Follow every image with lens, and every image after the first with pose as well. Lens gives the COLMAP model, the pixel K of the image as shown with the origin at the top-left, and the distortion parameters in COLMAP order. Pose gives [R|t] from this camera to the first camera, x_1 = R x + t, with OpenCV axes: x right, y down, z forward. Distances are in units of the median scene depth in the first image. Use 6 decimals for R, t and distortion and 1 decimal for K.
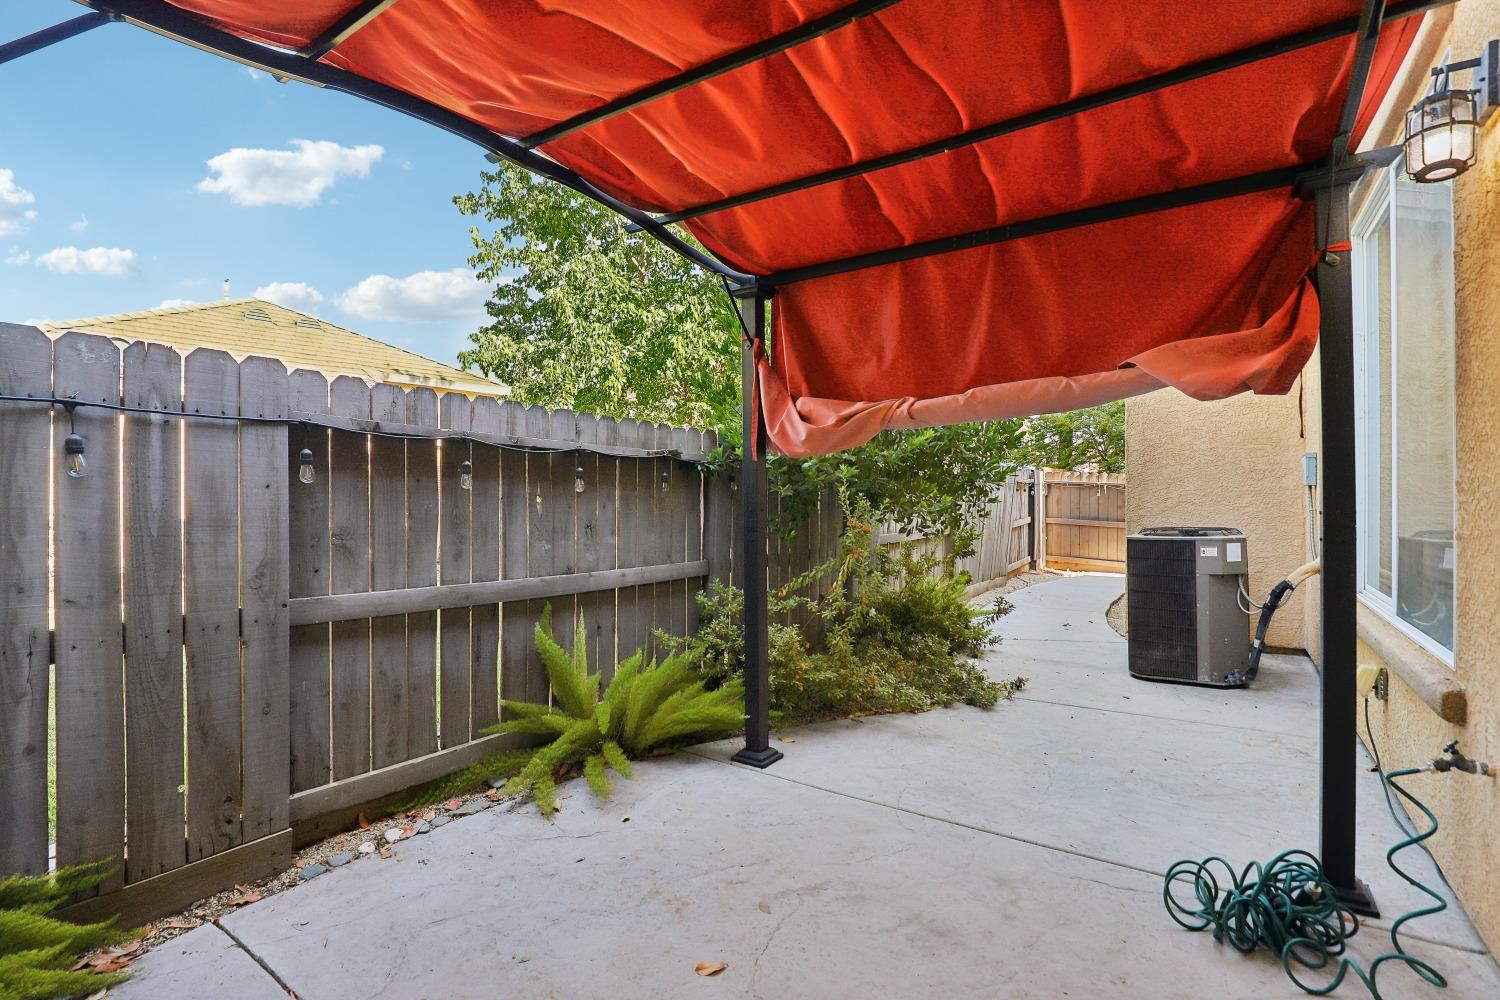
lens RADIAL K [[712.8, 0, 750.0], [0, 712.8, 500.0], [0, 0, 1]] dist [-0.025098, -0.000425]
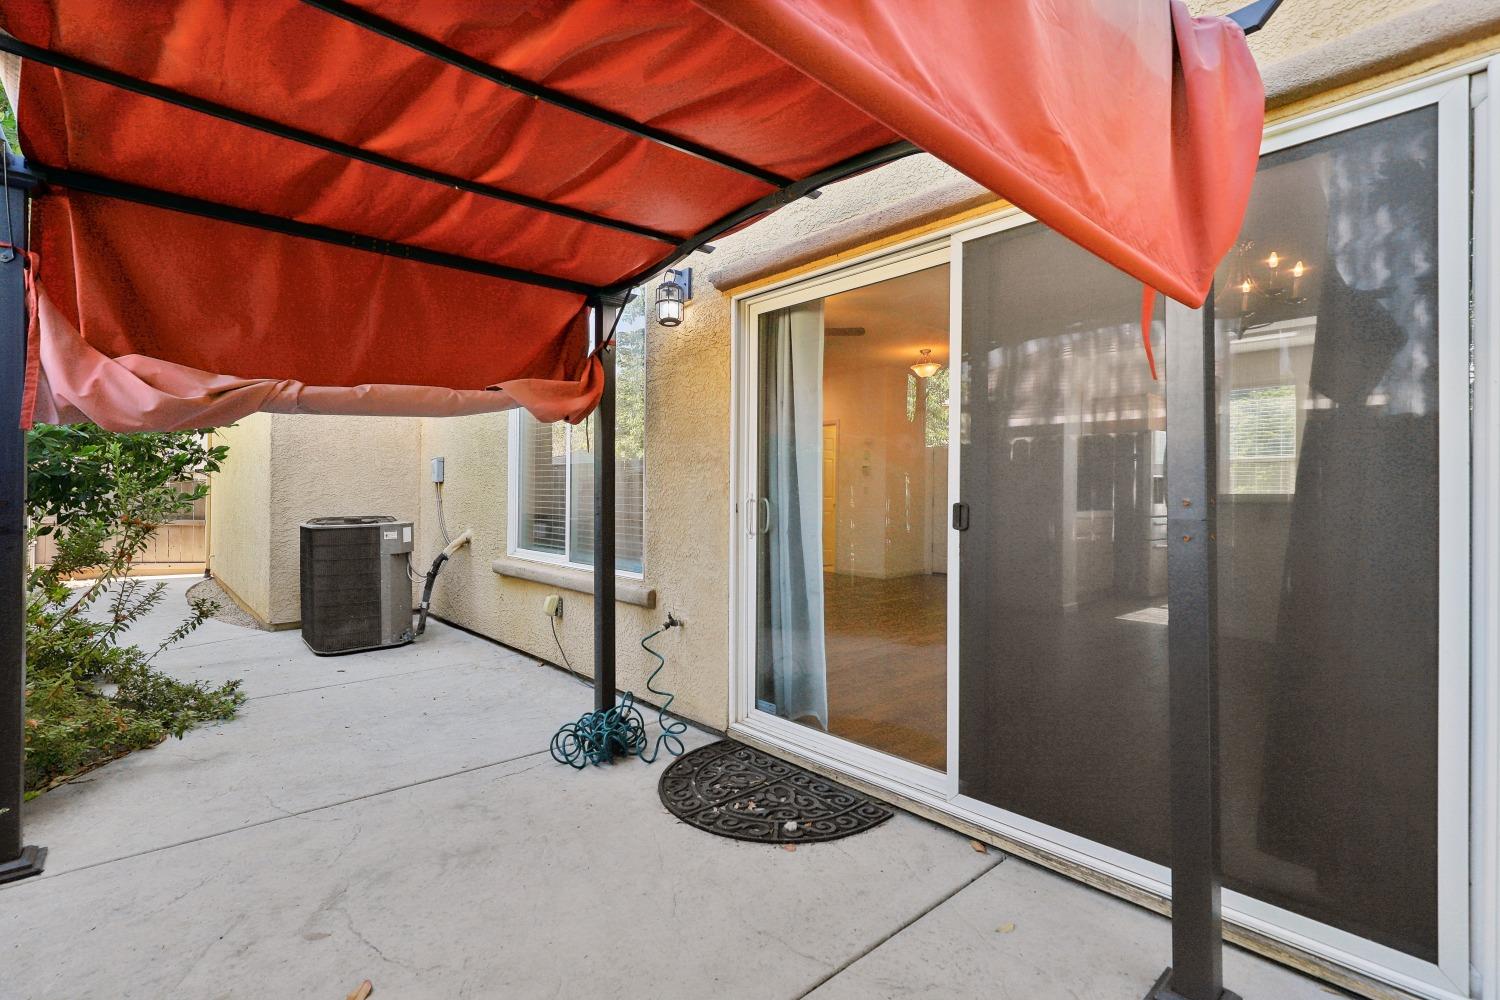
lens RADIAL K [[692.0, 0, 740.4], [0, 692.0, 497.2], [0, 0, 1]] dist [-0.009974, -0.000333]
pose [[0.252666, -0.001715, 0.967552, -0.492204], [0.000853, 0.999998, 0.001550, 0.010172], [-0.967553, 0.000434, 0.252667, 0.180076]]
